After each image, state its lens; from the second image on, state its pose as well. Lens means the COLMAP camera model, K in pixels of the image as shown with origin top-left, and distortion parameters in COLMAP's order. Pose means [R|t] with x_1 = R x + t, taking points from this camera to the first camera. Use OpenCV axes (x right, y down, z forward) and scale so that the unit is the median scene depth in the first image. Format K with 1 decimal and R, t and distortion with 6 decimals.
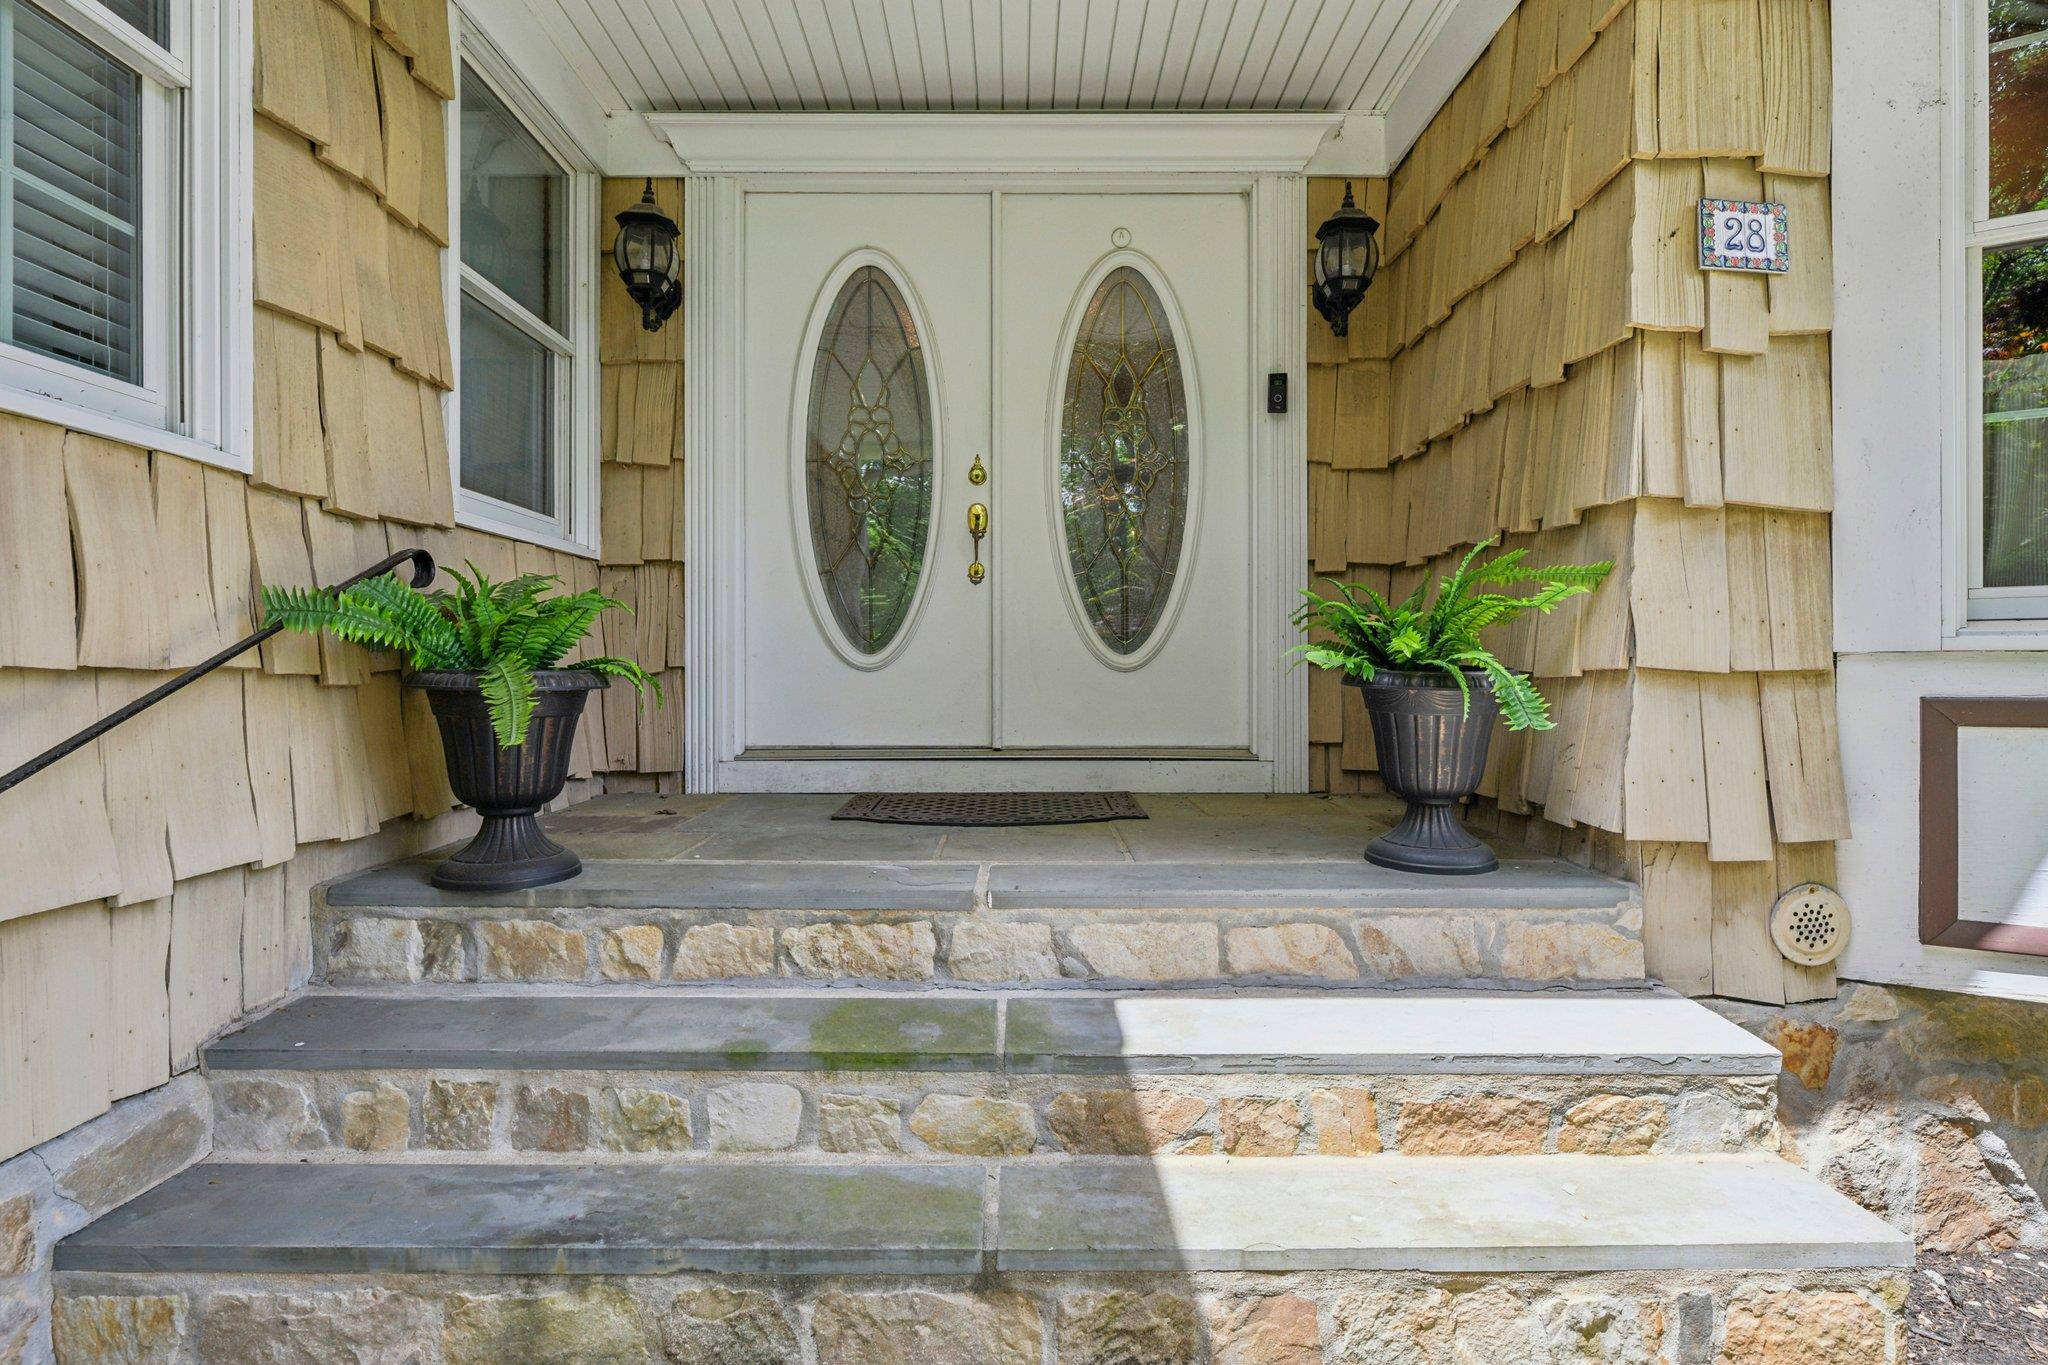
lens RADIAL K [[985.0, 0, 1024.0], [0, 985.0, 682.5], [0, 0, 1]] dist [0.000351, -0.001321]
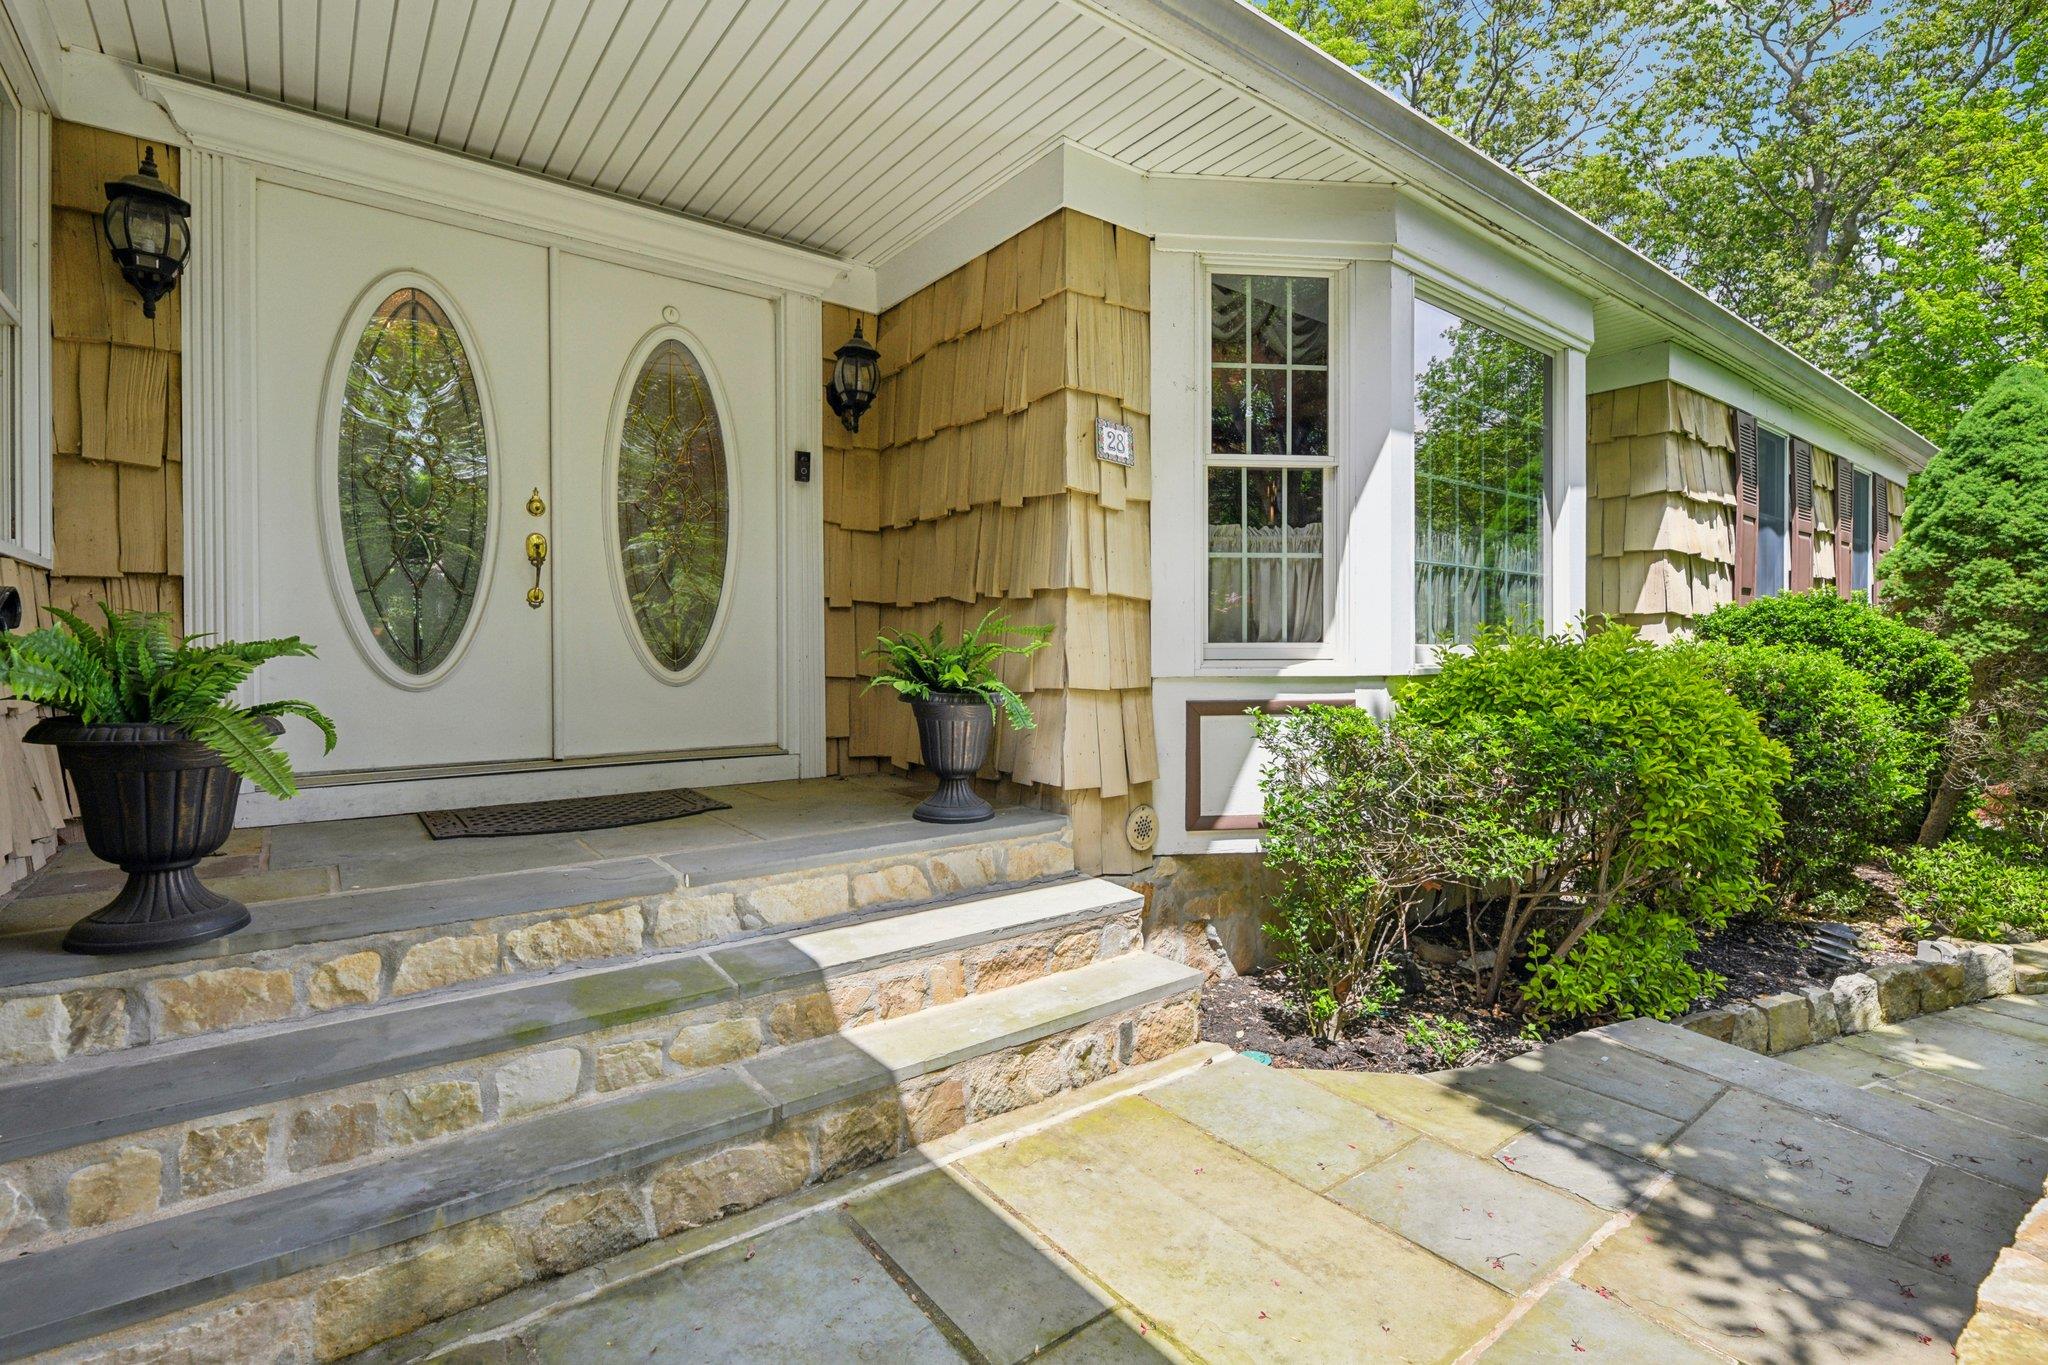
lens RADIAL K [[947.4, 0, 1027.0], [0, 947.4, 682.4], [0, 0, 1]] dist [-0.004512, -0.001333]
pose [[0.792789, -0.021195, 0.609127, -0.430693], [0.009373, 0.999701, 0.022586, -0.063066], [-0.609424, -0.012196, 0.792751, -0.250382]]
